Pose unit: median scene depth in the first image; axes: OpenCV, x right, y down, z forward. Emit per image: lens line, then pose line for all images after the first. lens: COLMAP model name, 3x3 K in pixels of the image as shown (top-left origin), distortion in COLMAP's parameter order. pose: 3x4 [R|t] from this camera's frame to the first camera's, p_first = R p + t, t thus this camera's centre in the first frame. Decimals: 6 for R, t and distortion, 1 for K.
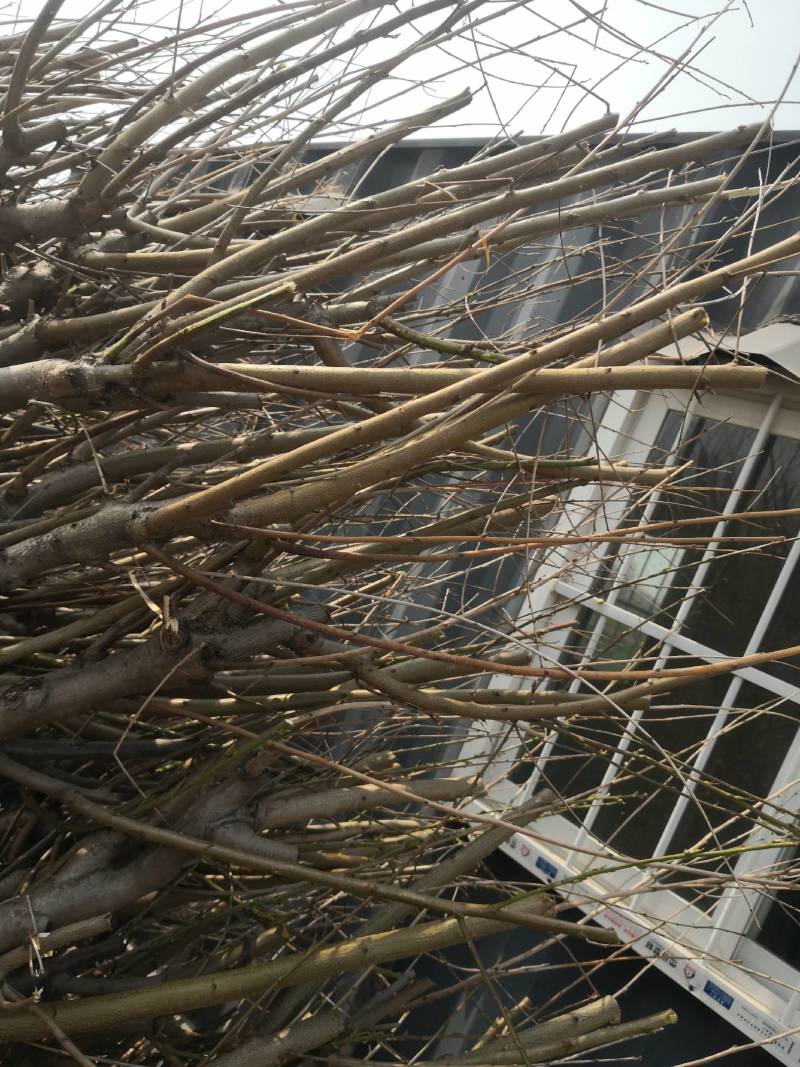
lens RADIAL K [[917.4, 0, 403.5], [0, 917.4, 536.0], [0, 0, 1]] dist [0.071127, -0.189765]
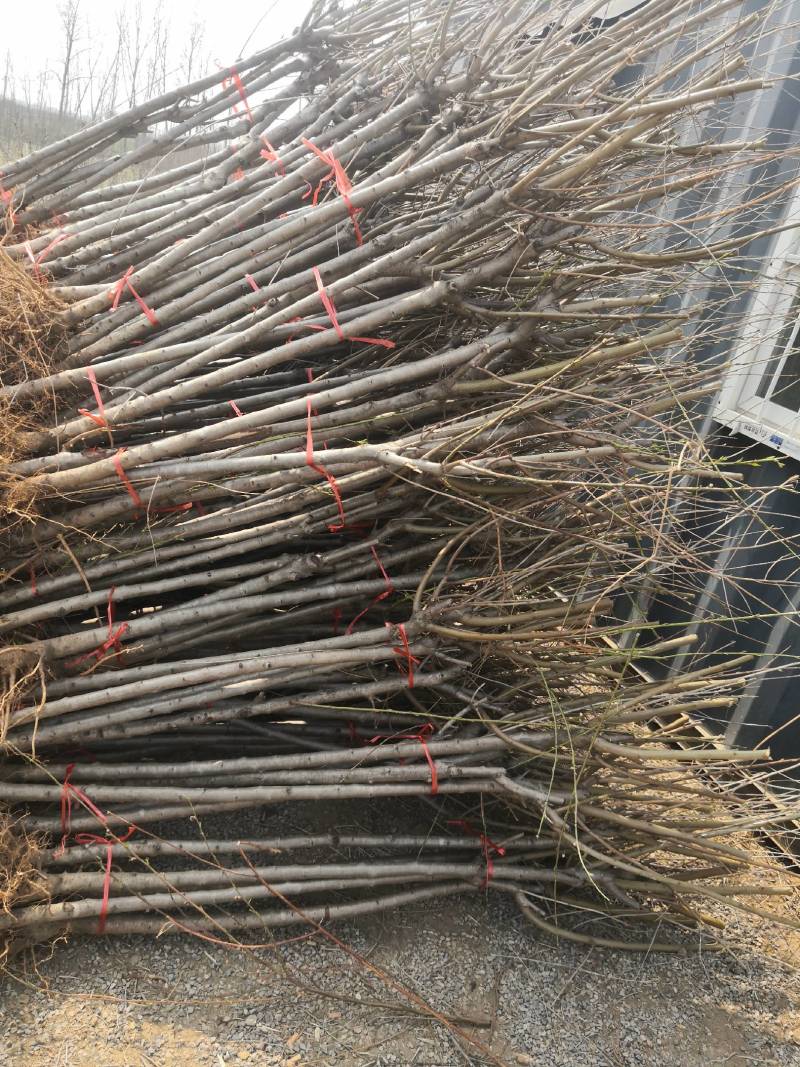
lens RADIAL K [[917.4, 0, 403.5], [0, 917.4, 536.0], [0, 0, 1]] dist [0.071127, -0.189765]
pose [[0.913273, -0.049771, -0.404297, 0.407308], [0.126857, 0.977903, 0.166174, 0.397389], [0.387093, -0.203050, 0.899405, -1.494543]]
